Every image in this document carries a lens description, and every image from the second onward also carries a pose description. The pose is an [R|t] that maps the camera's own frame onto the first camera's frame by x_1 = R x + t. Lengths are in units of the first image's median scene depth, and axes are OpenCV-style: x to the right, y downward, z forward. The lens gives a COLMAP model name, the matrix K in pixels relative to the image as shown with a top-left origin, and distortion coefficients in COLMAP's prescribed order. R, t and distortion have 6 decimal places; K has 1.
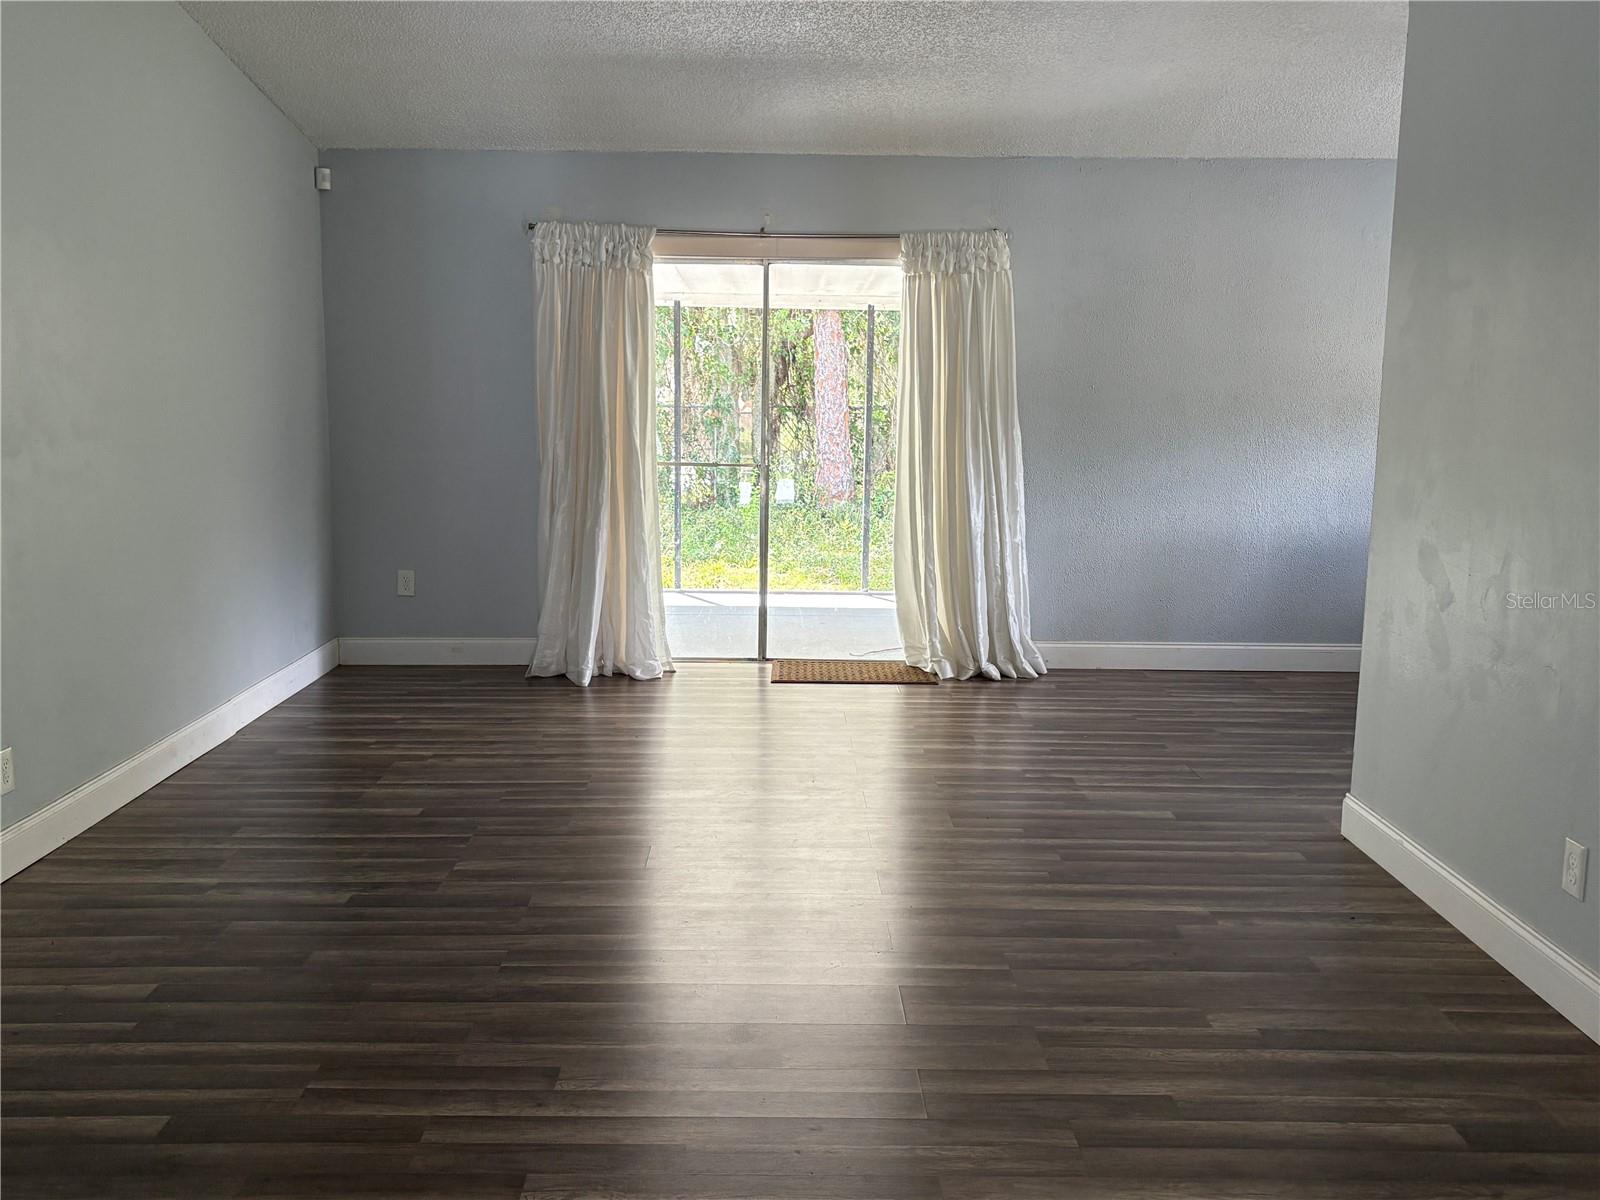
lens RADIAL K [[1466.2, 0, 797.6], [0, 1466.2, 600.1], [0, 0, 1]] dist [0.014146, 0.000000]
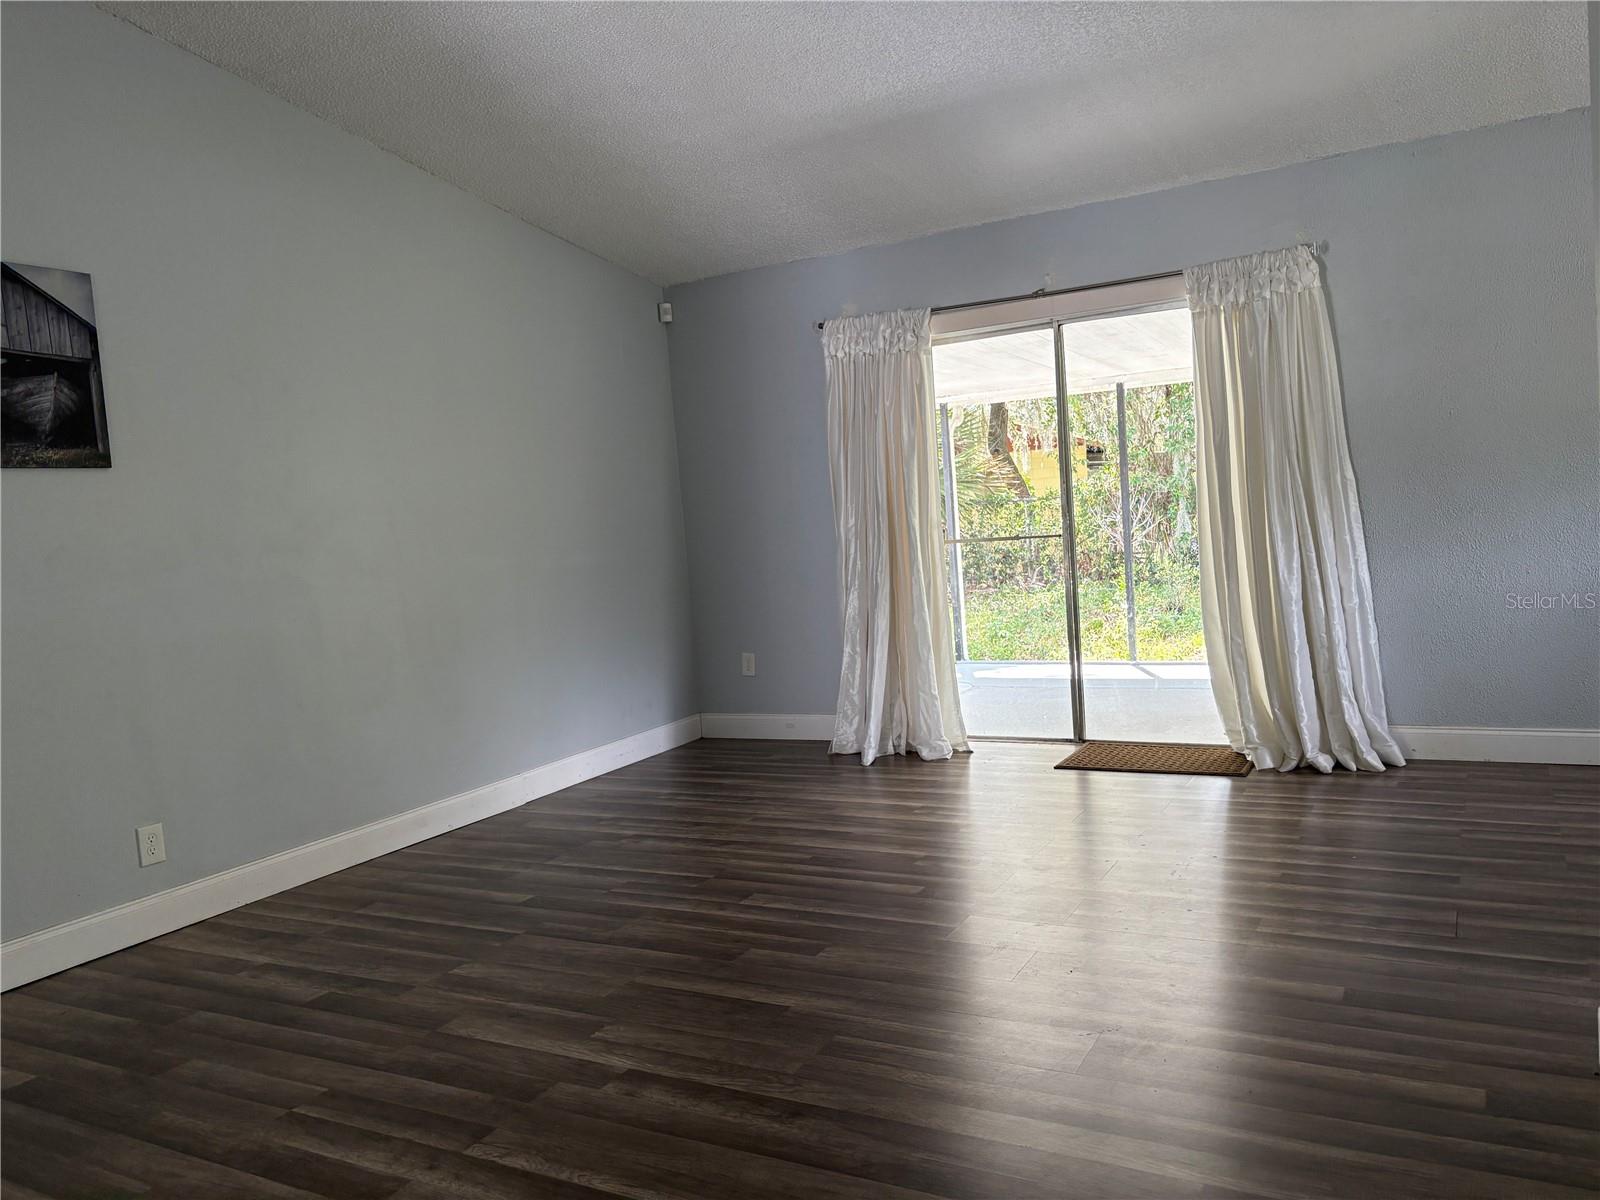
lens RADIAL K [[1207.6, 0, 790.8], [0, 1207.6, 592.6], [0, 0, 1]] dist [0.045670, -0.050834]
pose [[0.866292, -0.042692, -0.497710, 0.223152], [0.012532, 0.997885, -0.063782, -0.007592], [0.499380, 0.049017, 0.864995, 0.244589]]
